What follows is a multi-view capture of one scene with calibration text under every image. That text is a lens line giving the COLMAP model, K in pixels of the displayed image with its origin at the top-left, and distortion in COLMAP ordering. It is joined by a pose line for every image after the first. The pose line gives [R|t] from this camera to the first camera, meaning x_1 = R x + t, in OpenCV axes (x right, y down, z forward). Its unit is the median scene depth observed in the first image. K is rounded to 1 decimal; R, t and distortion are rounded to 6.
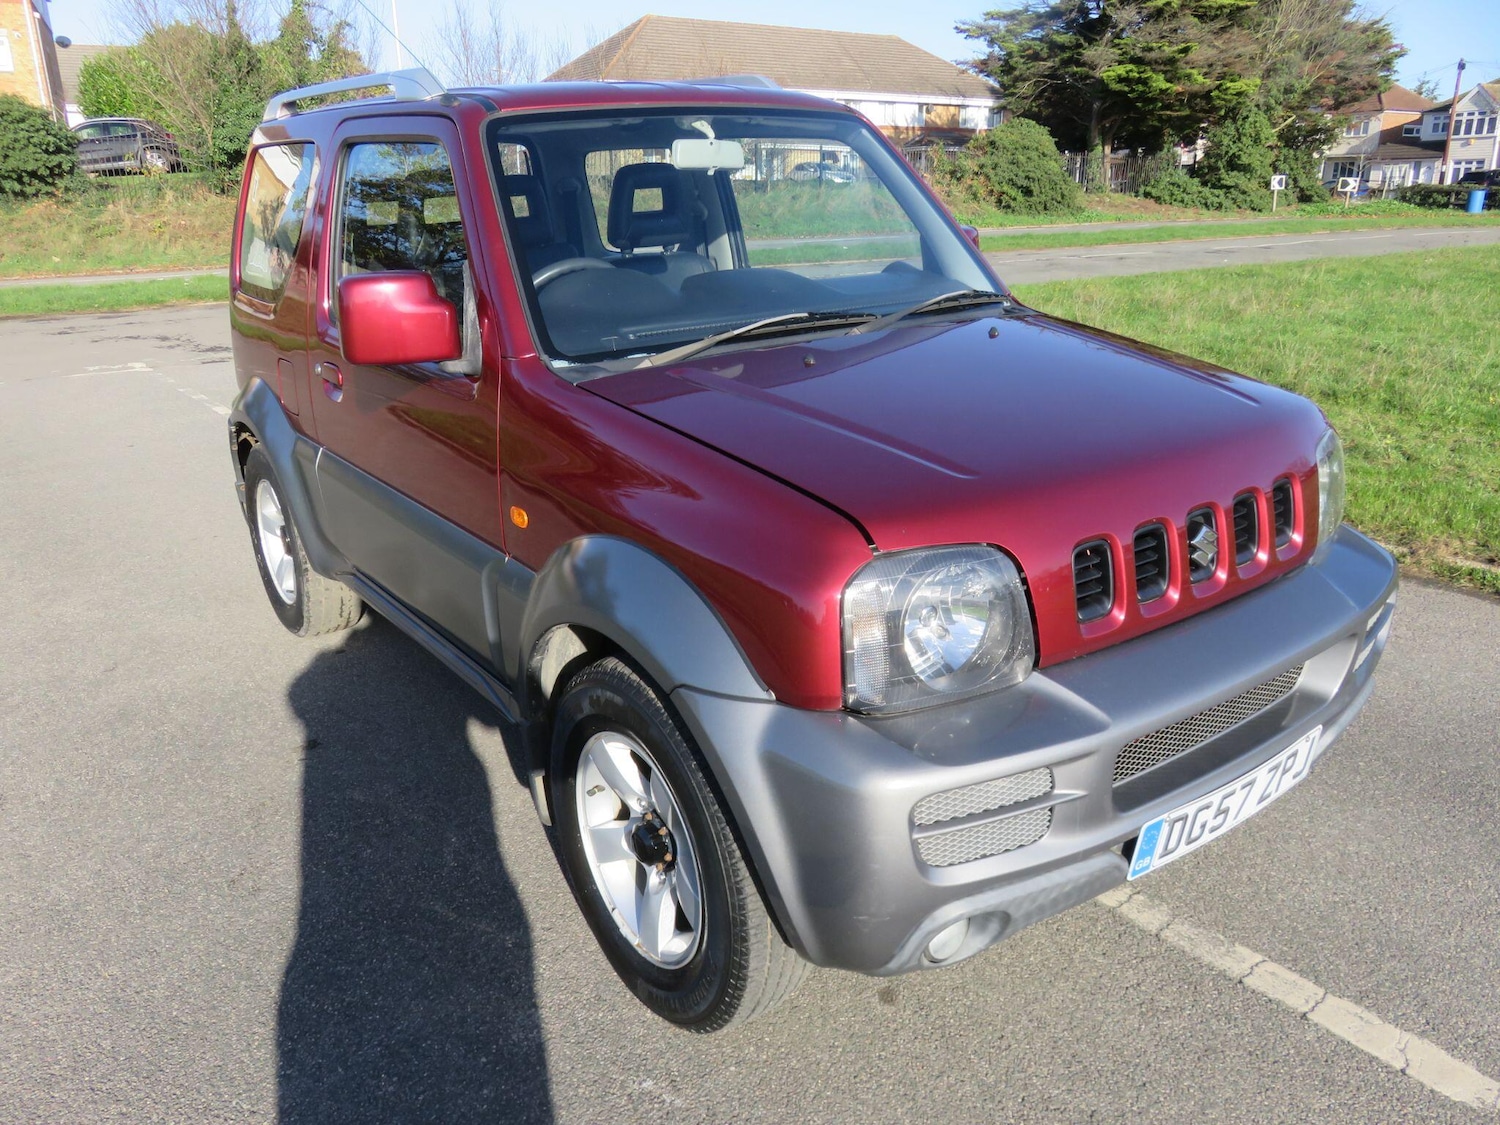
lens RADIAL K [[1132.7, 0, 750.3], [0, 1132.7, 580.0], [0, 0, 1]] dist [-0.011113, 0.010100]
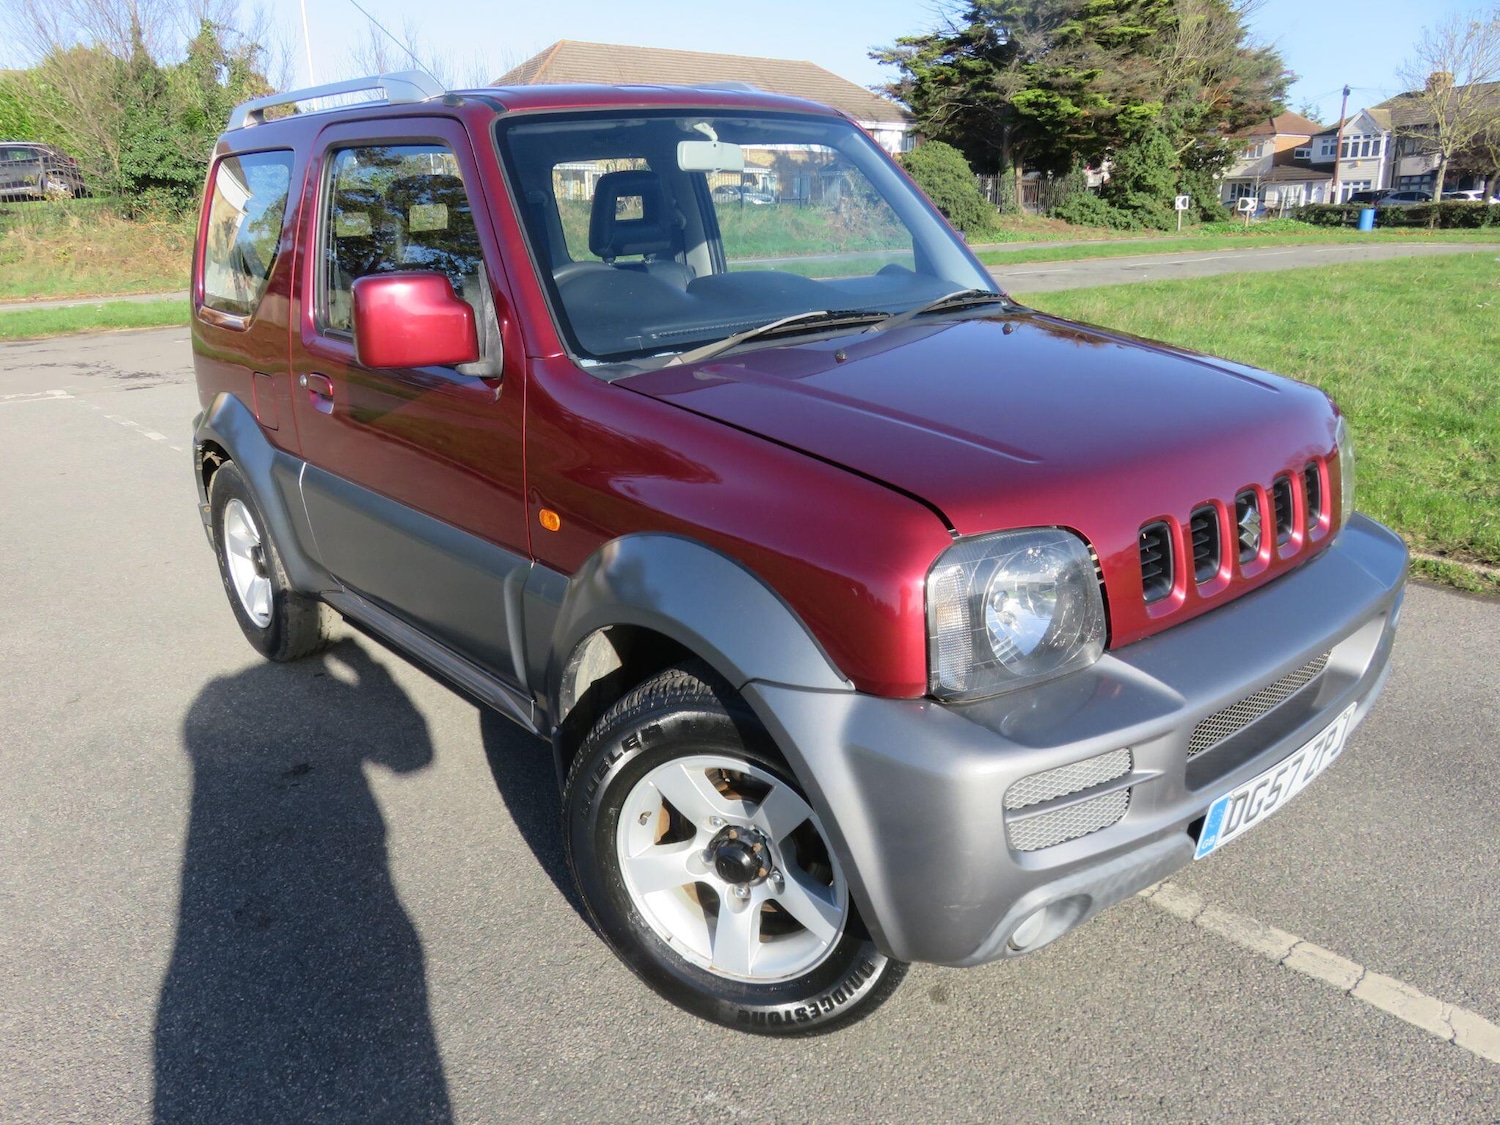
lens RADIAL K [[1132.7, 0, 749.0], [0, 1132.7, 579.0], [0, 0, 1]] dist [-0.011113, 0.010100]
pose [[0.997496, -0.026873, 0.065426, -0.055607], [0.028182, 0.999419, -0.019170, 0.010592], [-0.064873, 0.020966, 0.997673, 0.009279]]
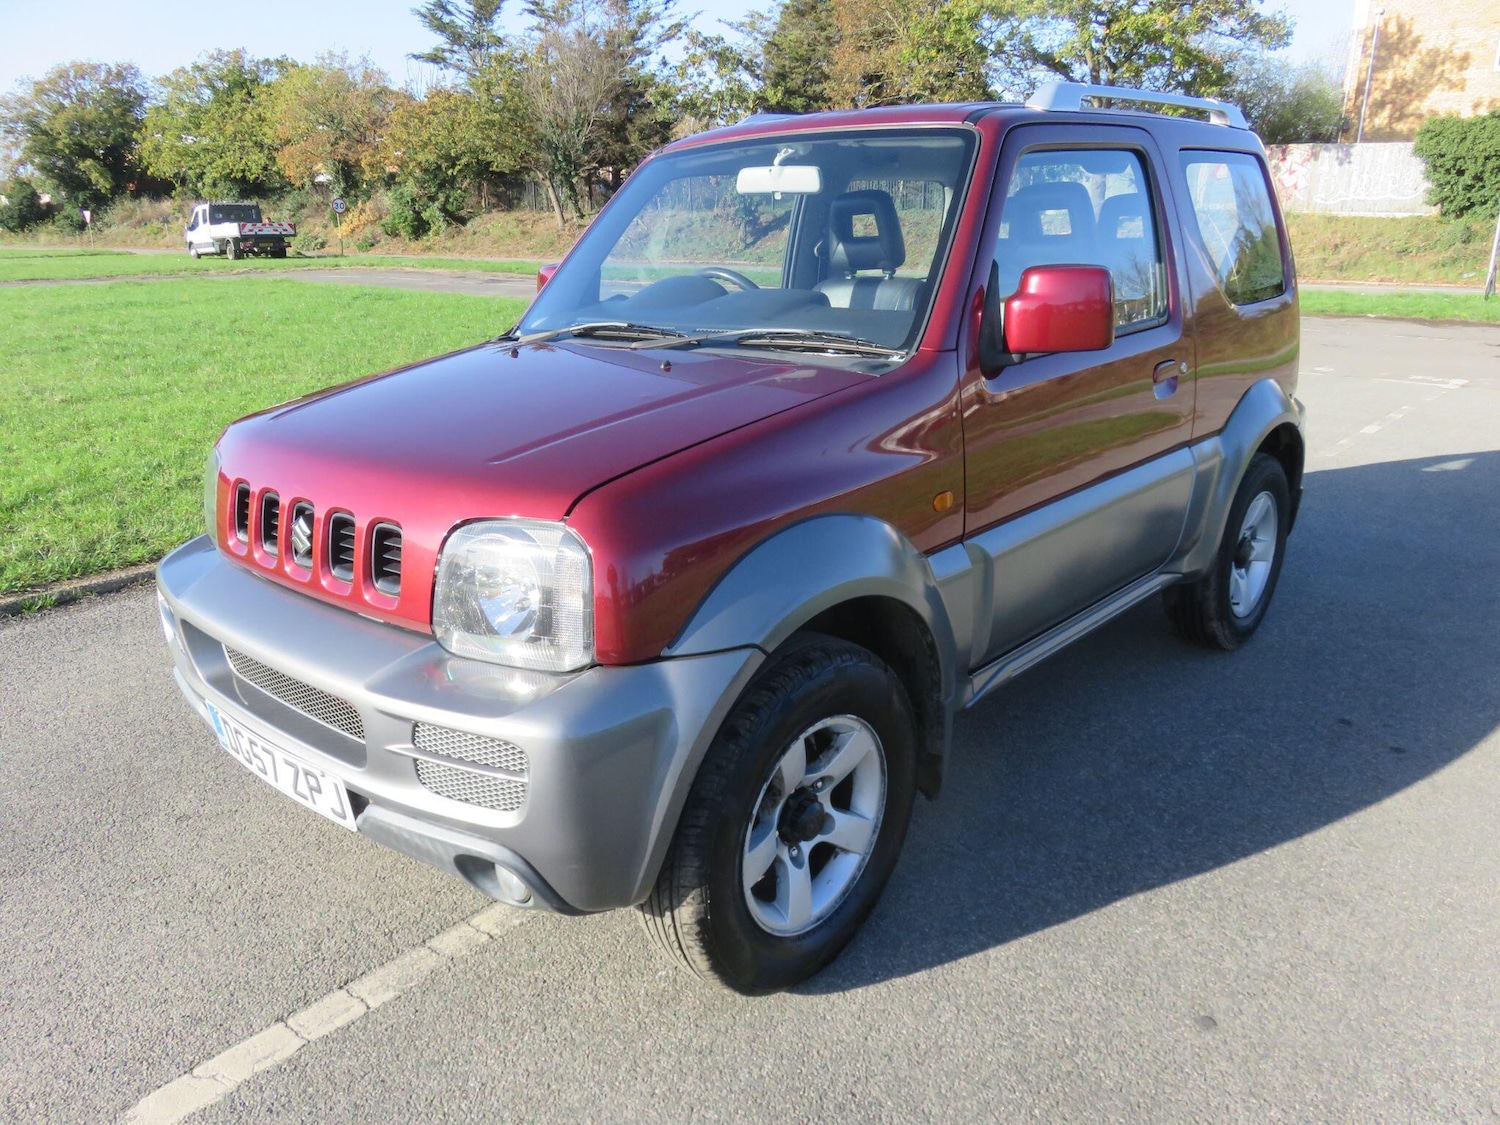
lens RADIAL K [[1132.7, 0, 738.7], [0, 1132.7, 580.8], [0, 0, 1]] dist [-0.011113, 0.010100]
pose [[0.193187, 0.322175, -0.926759, 0.761309], [-0.324979, 0.912247, 0.249387, -0.202692], [0.925779, 0.252998, 0.280935, 0.540658]]
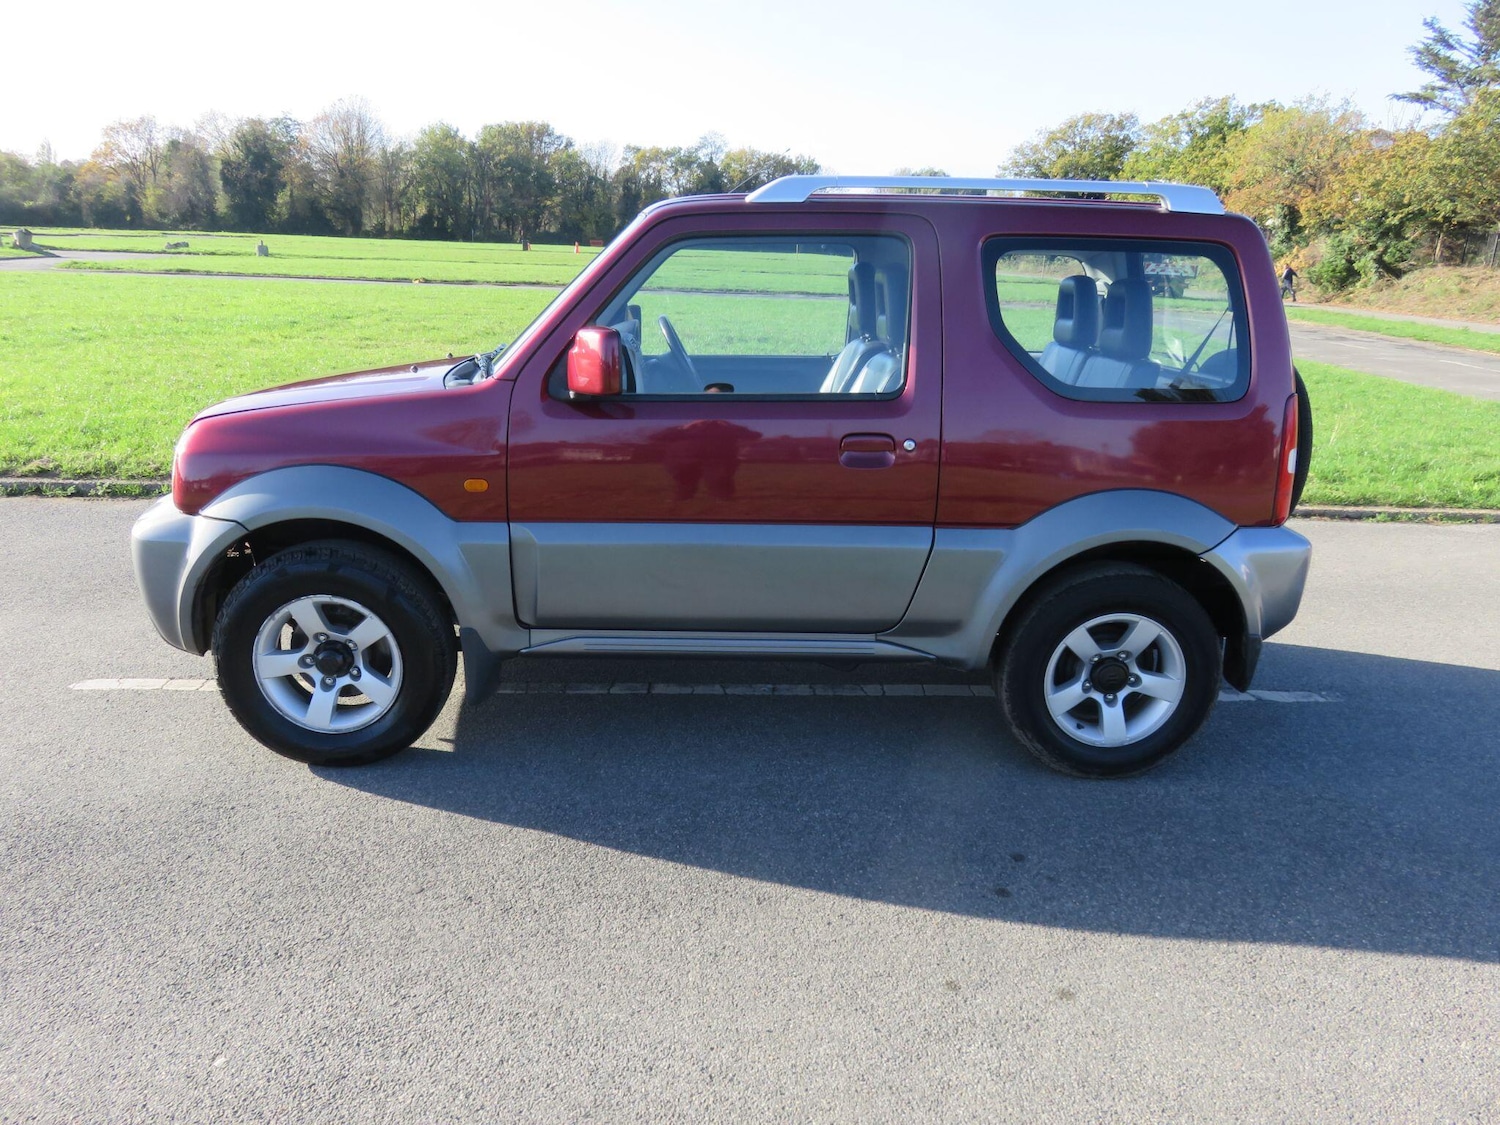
lens RADIAL K [[1132.7, 0, 743.7], [0, 1132.7, 577.4], [0, 0, 1]] dist [-0.011113, 0.010100]
pose [[-0.562749, 0.235407, -0.792399, 0.740506], [-0.305830, 0.831281, 0.464154, -0.478289], [0.767972, 0.503542, -0.395809, 1.305575]]
